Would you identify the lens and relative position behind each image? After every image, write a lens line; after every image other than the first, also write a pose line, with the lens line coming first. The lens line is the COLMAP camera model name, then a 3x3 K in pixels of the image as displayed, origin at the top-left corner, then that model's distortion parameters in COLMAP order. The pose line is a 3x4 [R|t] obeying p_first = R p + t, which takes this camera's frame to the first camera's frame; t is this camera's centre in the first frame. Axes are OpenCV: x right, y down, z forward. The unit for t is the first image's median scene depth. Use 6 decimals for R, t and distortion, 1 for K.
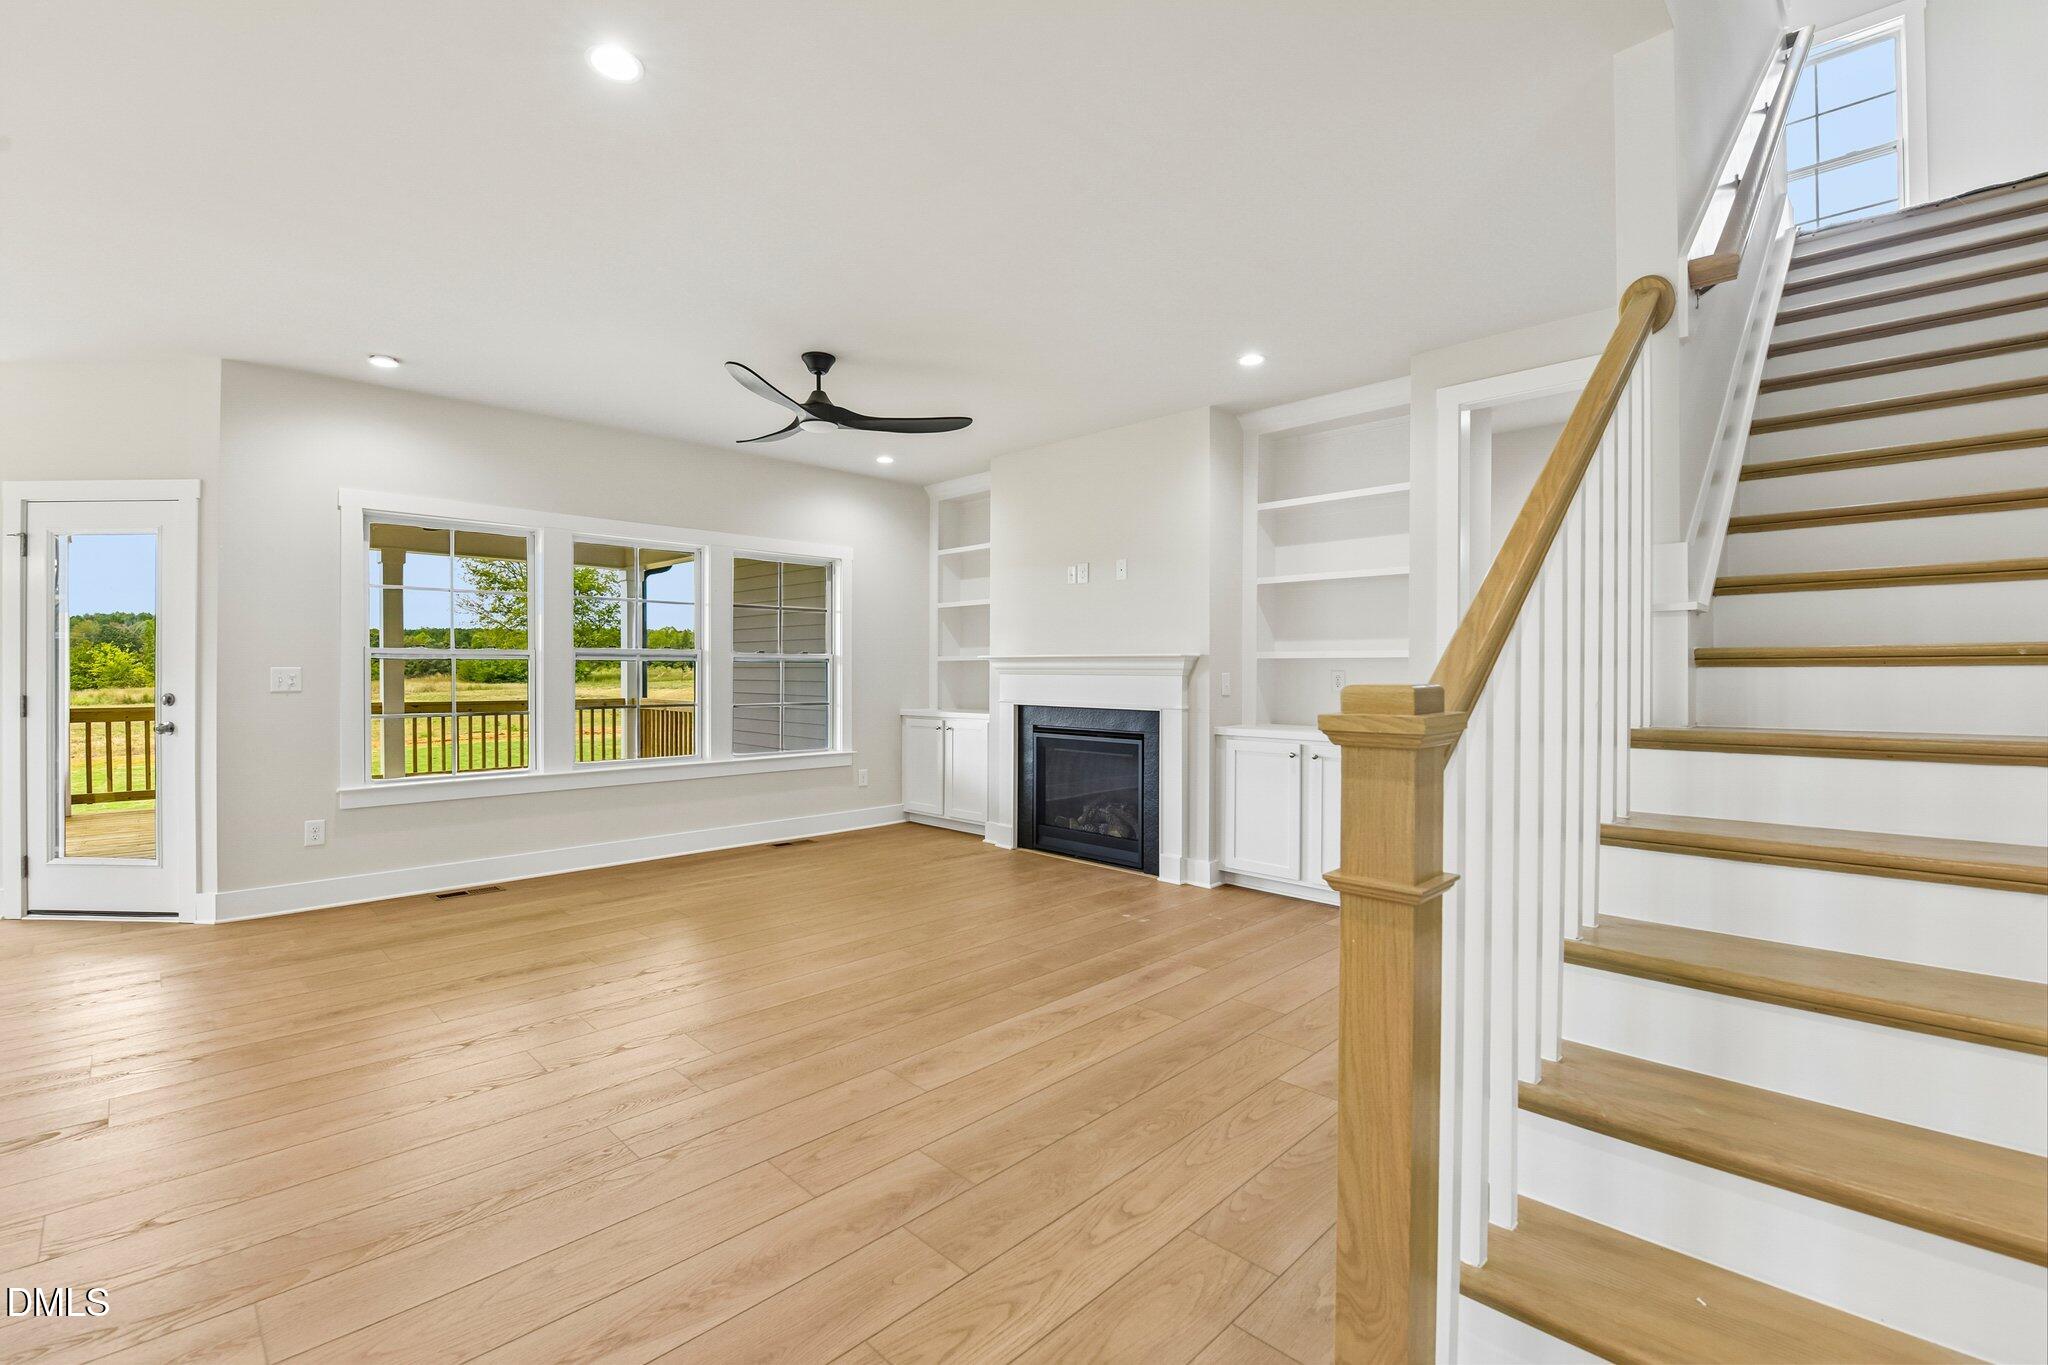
lens RADIAL K [[889.1, 0, 1011.0], [0, 889.1, 678.0], [0, 0, 1]] dist [0.008416, -0.010991]
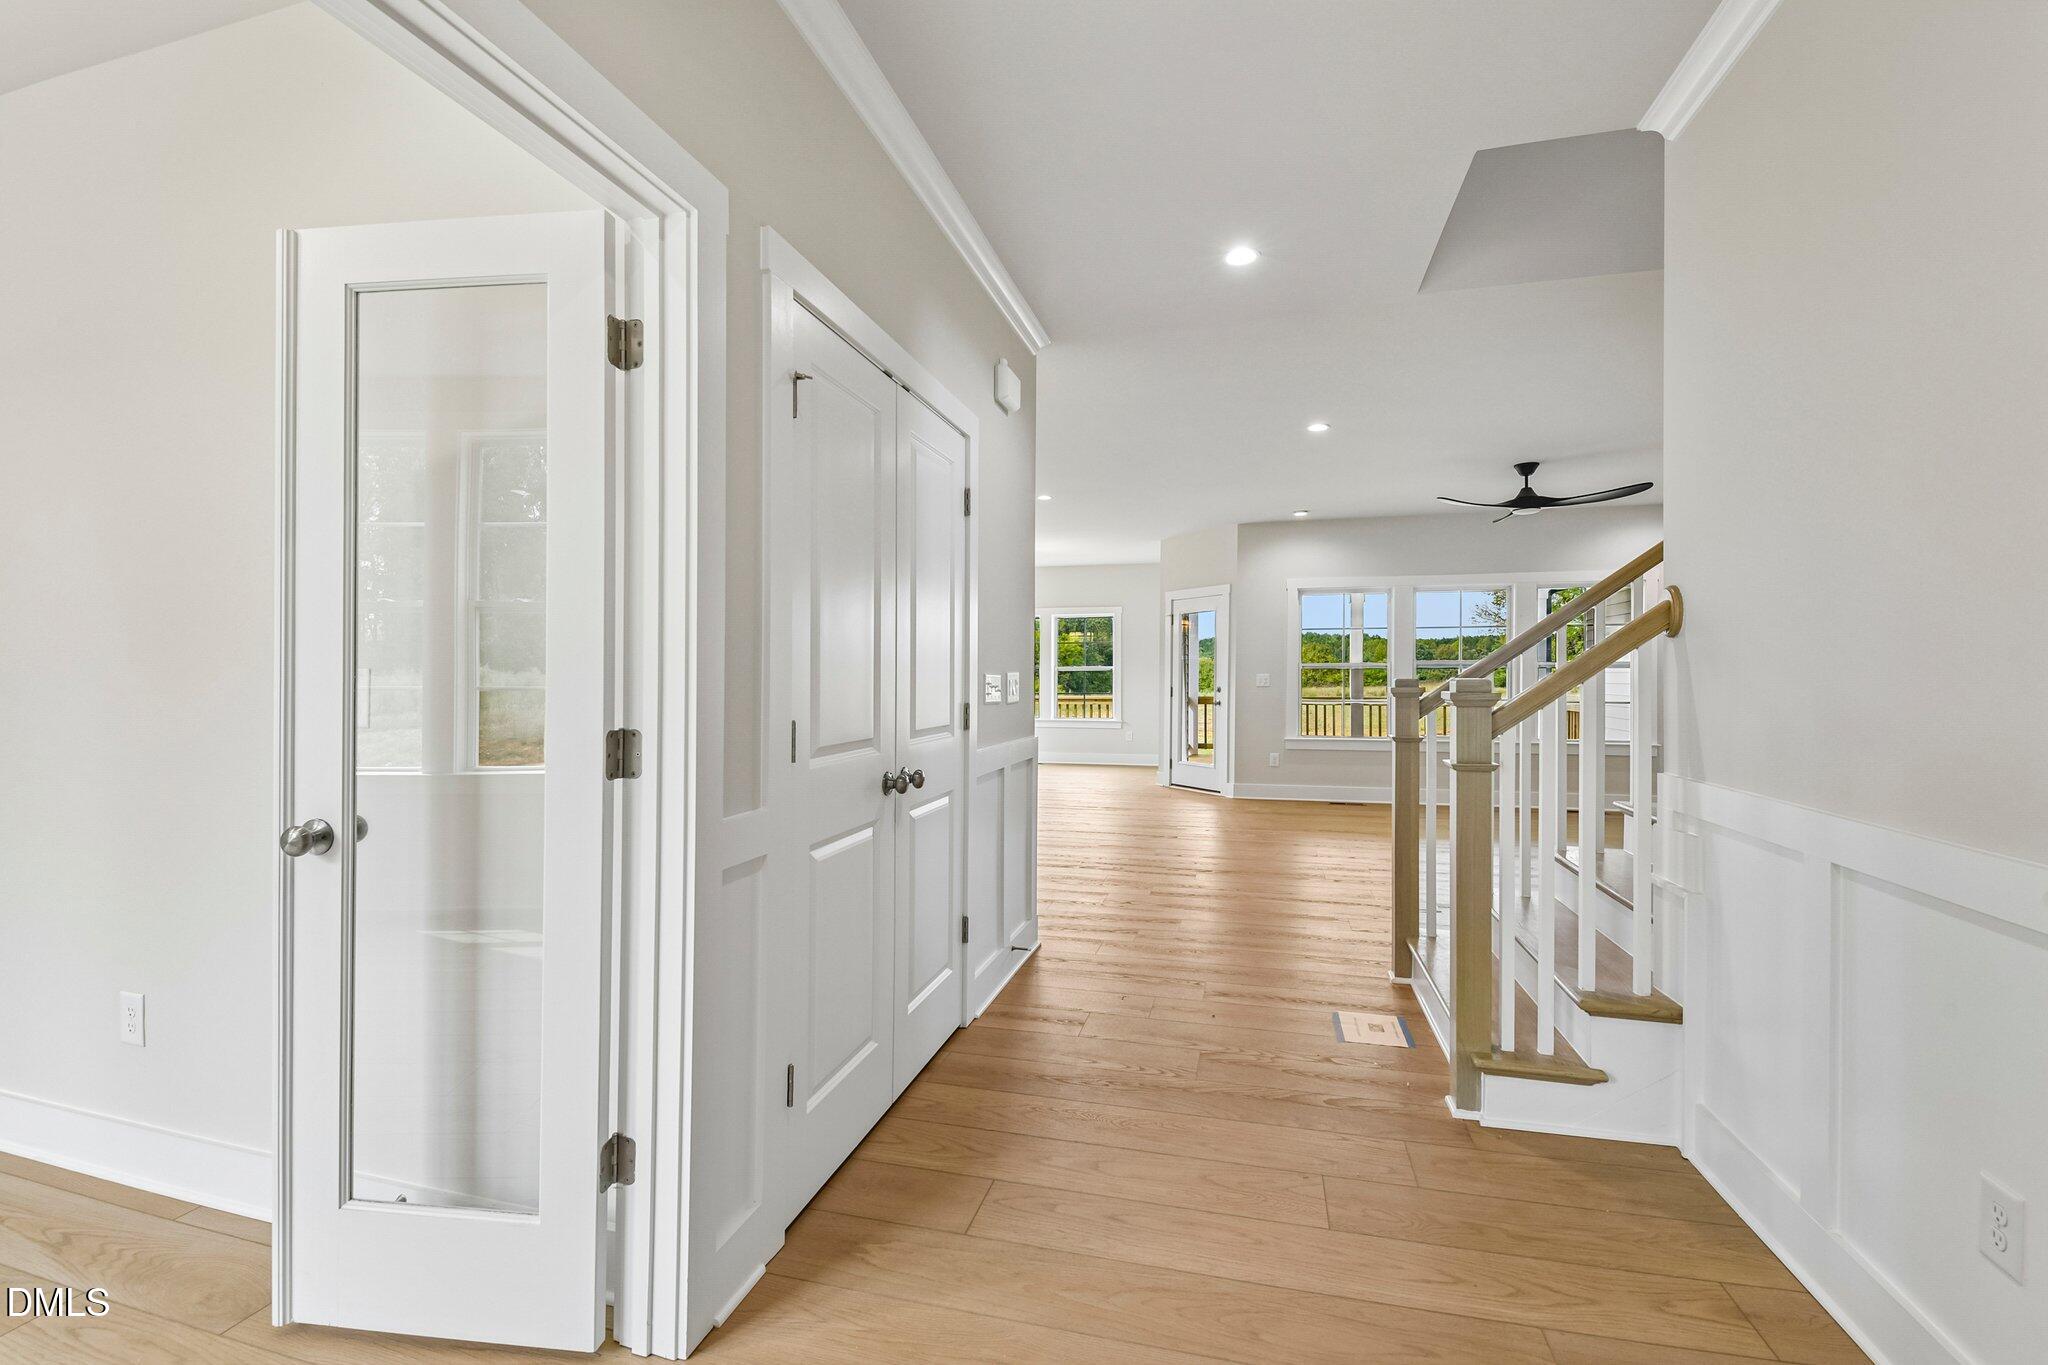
lens RADIAL K [[889.1, 0, 1011.0], [0, 889.1, 678.0], [0, 0, 1]] dist [0.008416, -0.010991]
pose [[0.499577, 0.001062, -0.866269, 0.541166], [-0.005962, 0.999980, -0.002213, 0.003152], [0.866249, 0.006270, 0.499573, -0.410536]]
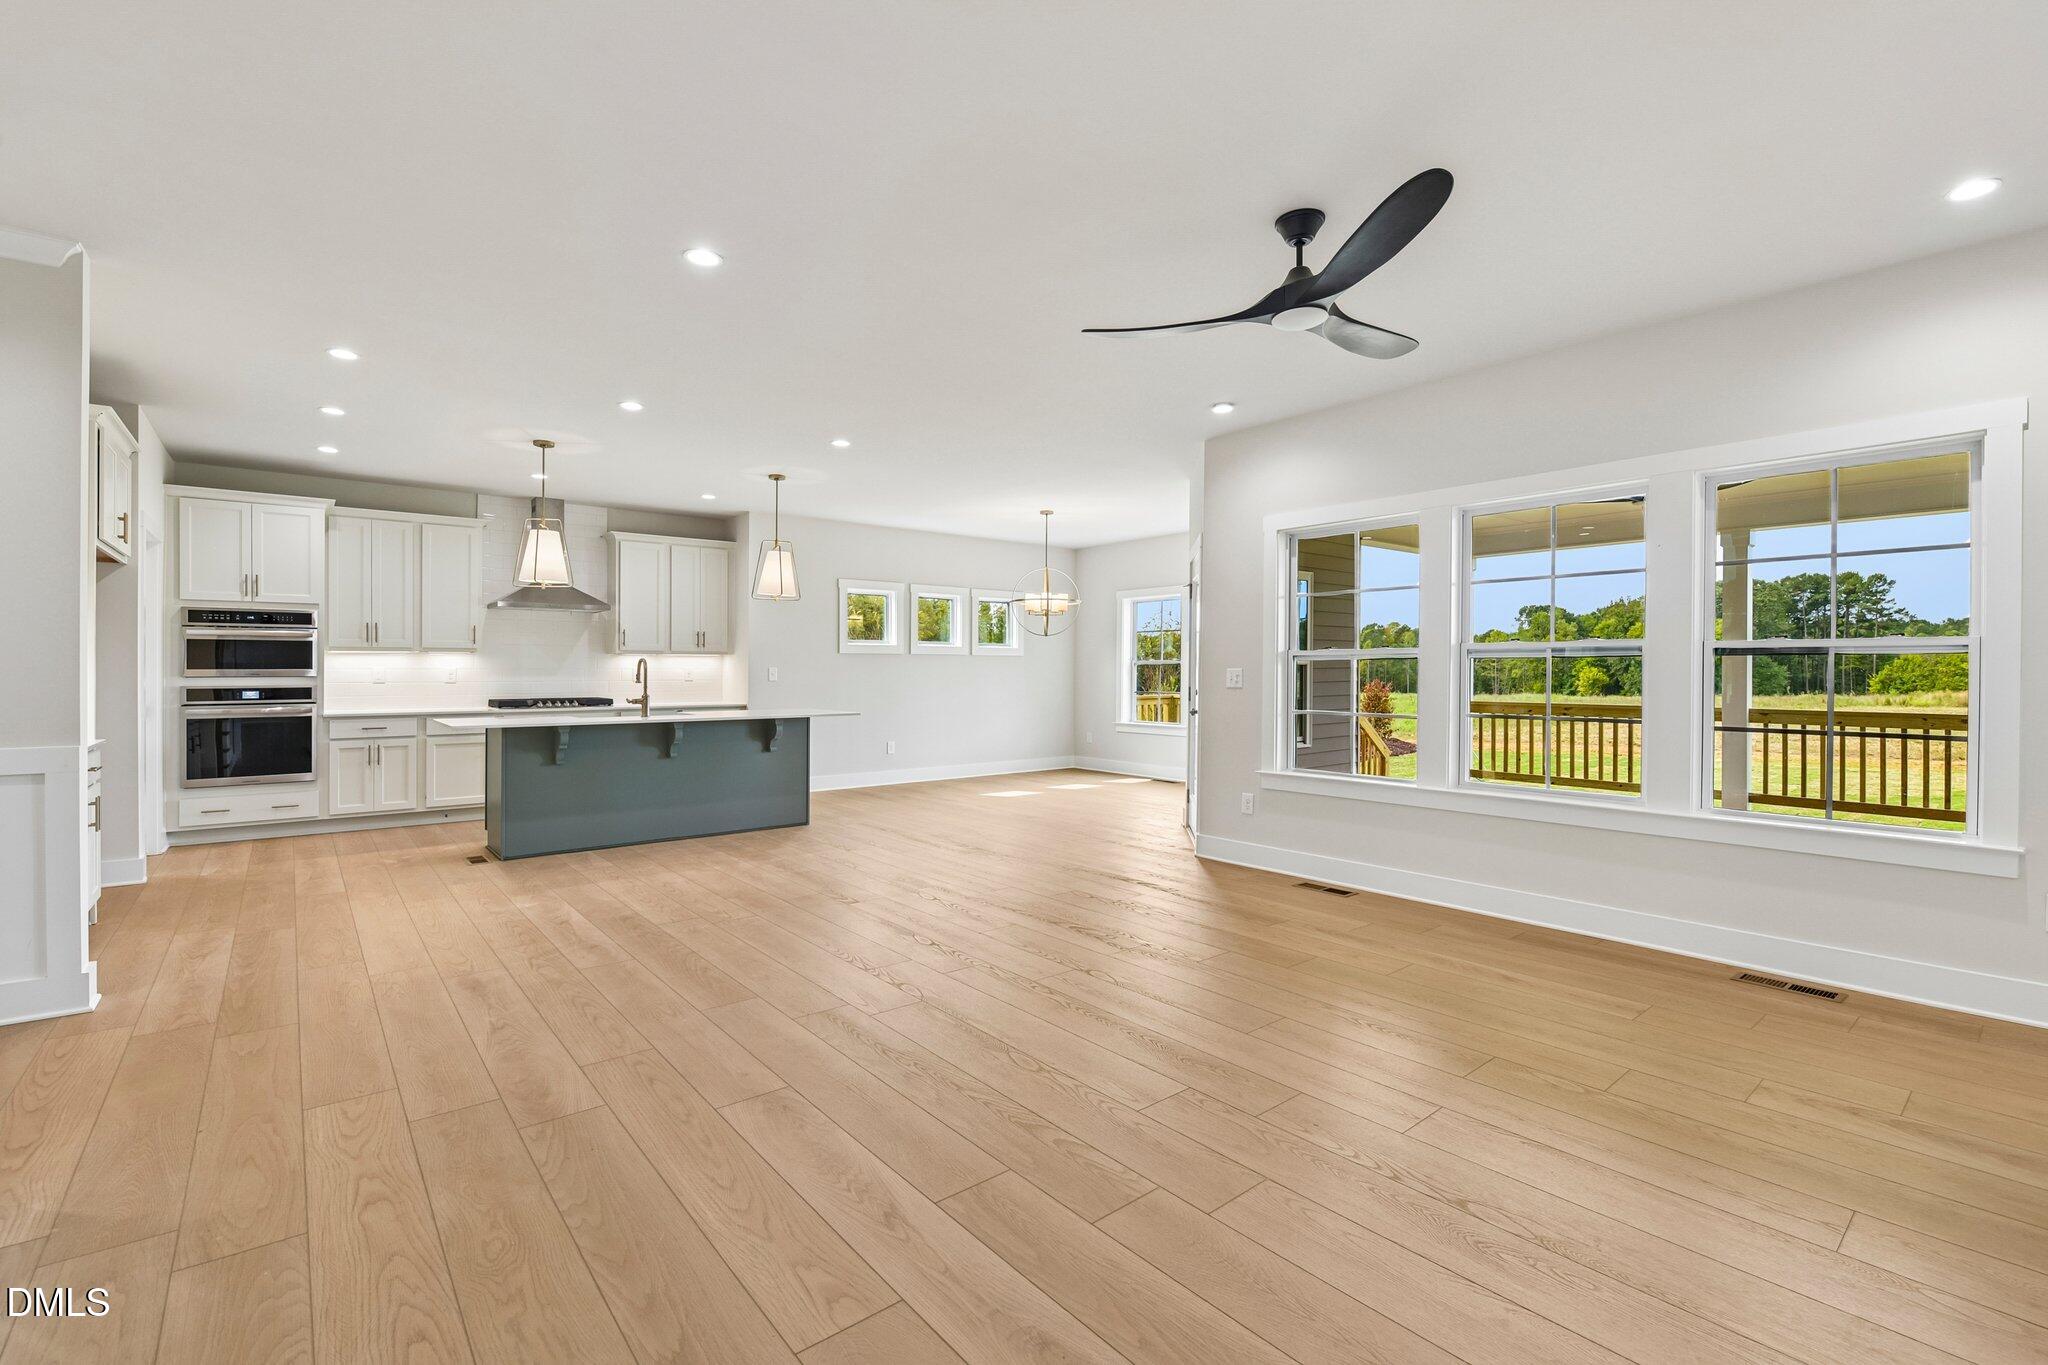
lens RADIAL K [[889.1, 0, 1011.0], [0, 889.1, 678.0], [0, 0, 1]] dist [0.008416, -0.010991]
pose [[-0.096270, 0.005024, -0.995343, 0.418722], [-0.006889, 0.999960, 0.005714, -0.002956], [0.995331, 0.007407, -0.096231, 0.712350]]
